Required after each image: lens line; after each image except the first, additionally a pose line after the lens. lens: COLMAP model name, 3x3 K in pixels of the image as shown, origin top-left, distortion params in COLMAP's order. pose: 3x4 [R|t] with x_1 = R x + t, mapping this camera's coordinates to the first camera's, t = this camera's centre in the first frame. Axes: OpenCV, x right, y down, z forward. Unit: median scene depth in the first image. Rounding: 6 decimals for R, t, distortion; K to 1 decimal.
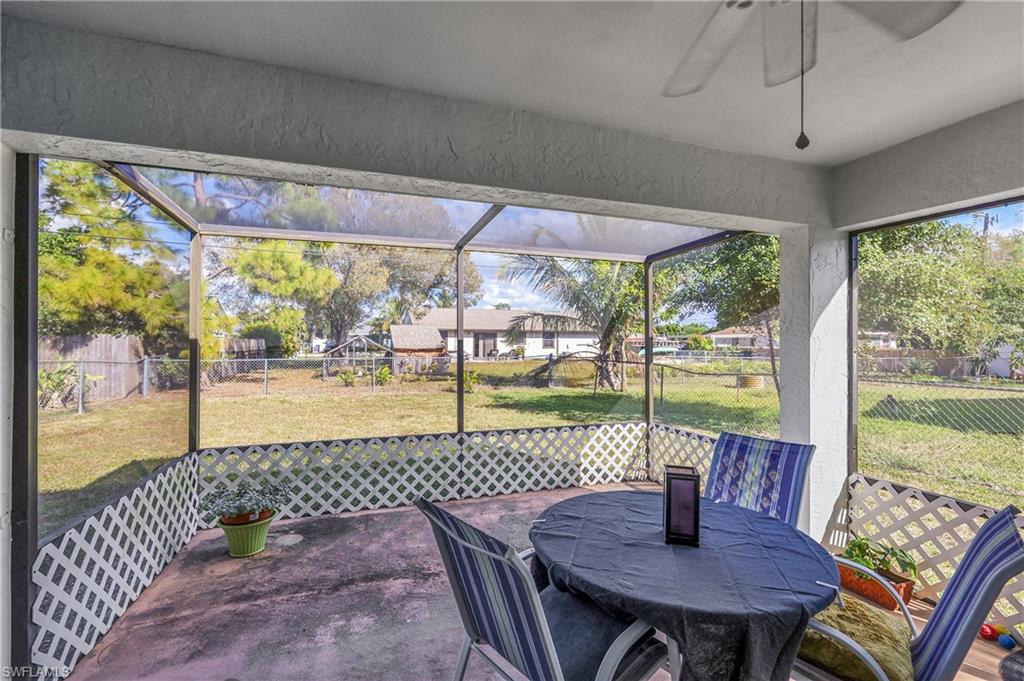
lens RADIAL K [[449.2, 0, 517.2], [0, 449.2, 340.6], [0, 0, 1]] dist [-0.000489, 0.000480]
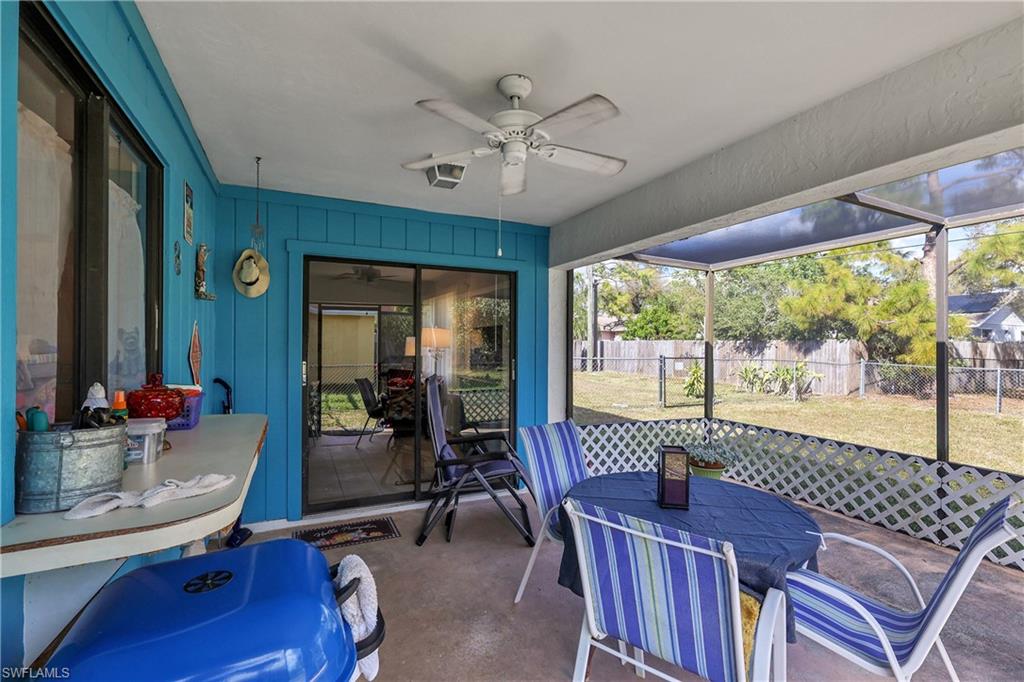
lens RADIAL K [[449.2, 0, 517.8], [0, 449.2, 341.6], [0, 0, 1]] dist [-0.000489, 0.000480]
pose [[0.106741, -0.005740, -0.994270, 0.584093], [-0.001412, 0.999981, -0.005924, 0.001257], [0.994286, 0.002037, 0.106731, 0.177777]]
